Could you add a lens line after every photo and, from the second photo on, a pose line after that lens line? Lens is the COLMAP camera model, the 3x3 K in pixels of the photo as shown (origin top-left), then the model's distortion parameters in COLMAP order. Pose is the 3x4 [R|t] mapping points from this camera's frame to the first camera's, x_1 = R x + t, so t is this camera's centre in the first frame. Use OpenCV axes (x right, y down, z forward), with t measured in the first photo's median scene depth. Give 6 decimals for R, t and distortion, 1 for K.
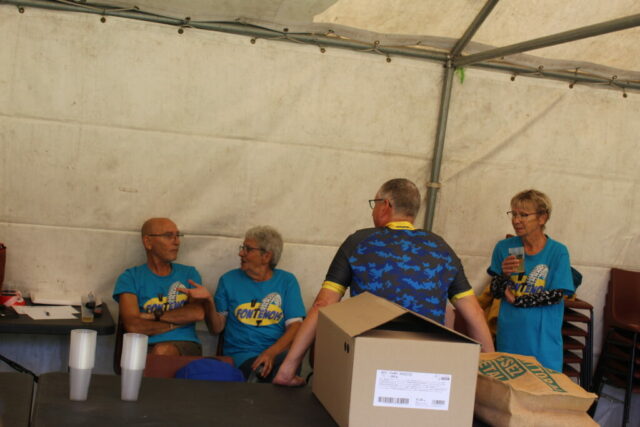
lens RADIAL K [[885.9, 0, 314.4], [0, 885.9, 207.6], [0, 0, 1]] dist [-0.033191, 0.000000]
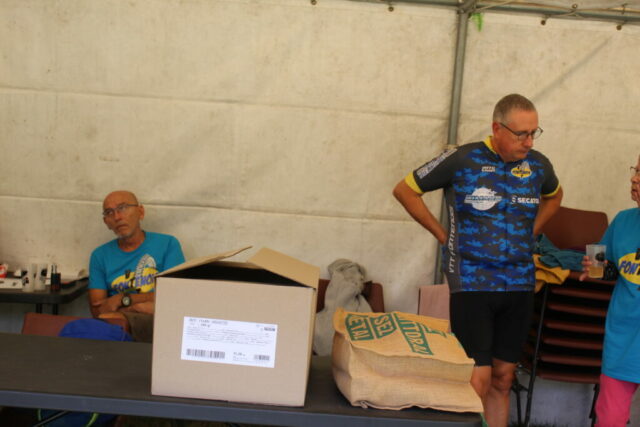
lens RADIAL K [[885.9, 0, 318.9], [0, 885.9, 214.8], [0, 0, 1]] dist [-0.033191, 0.000000]
pose [[0.969362, -0.019830, -0.244834, 0.219101], [0.015804, 0.999706, -0.018397, 0.055173], [0.245127, 0.013964, 0.969390, 0.109640]]
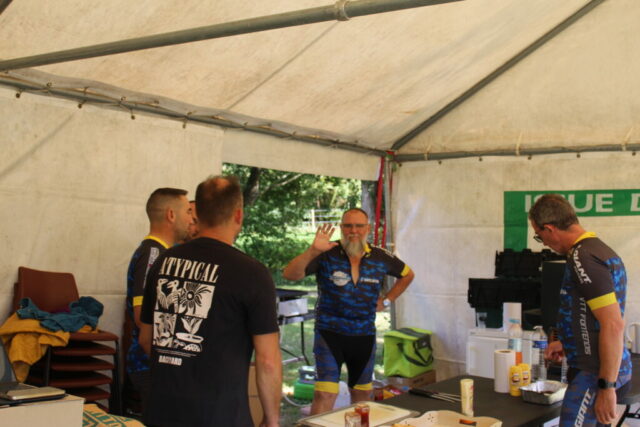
lens RADIAL K [[885.9, 0, 325.7], [0, 885.9, 216.0], [0, 0, 1]] dist [-0.033191, 0.000000]
pose [[0.819386, -0.033171, 0.572281, -0.039796], [0.043000, 0.999068, -0.003658, -0.005064], [-0.571627, 0.027606, 0.820049, 0.078167]]
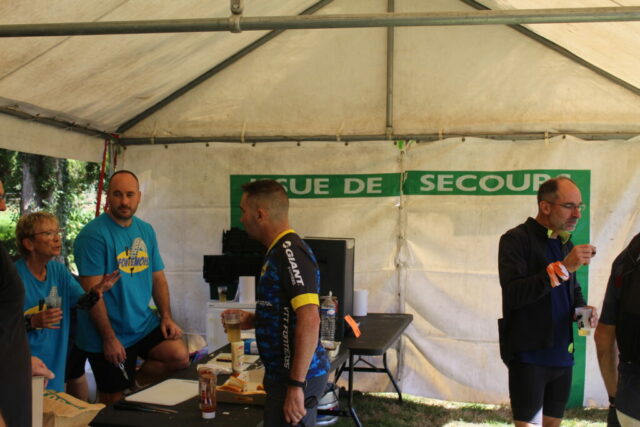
lens RADIAL K [[885.9, 0, 326.8], [0, 885.9, 215.6], [0, 0, 1]] dist [-0.033191, 0.000000]
pose [[0.501561, -0.051583, 0.863583, -0.231224], [0.039408, 0.998547, 0.036757, -0.015891], [-0.864224, 0.015596, 0.502865, 0.148140]]
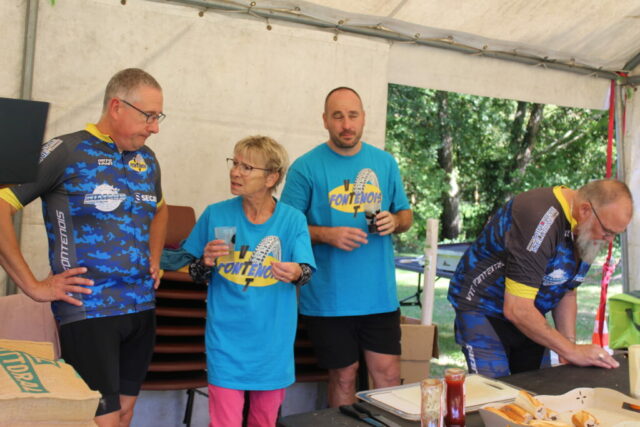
lens RADIAL K [[885.9, 0, 326.4], [0, 885.9, 216.1], [0, 0, 1]] dist [-0.033191, 0.000000]
pose [[0.961232, -0.047715, 0.271582, 0.174856], [0.046744, 0.998856, 0.010044, 0.047397], [-0.271751, 0.003040, 0.962363, 0.185905]]
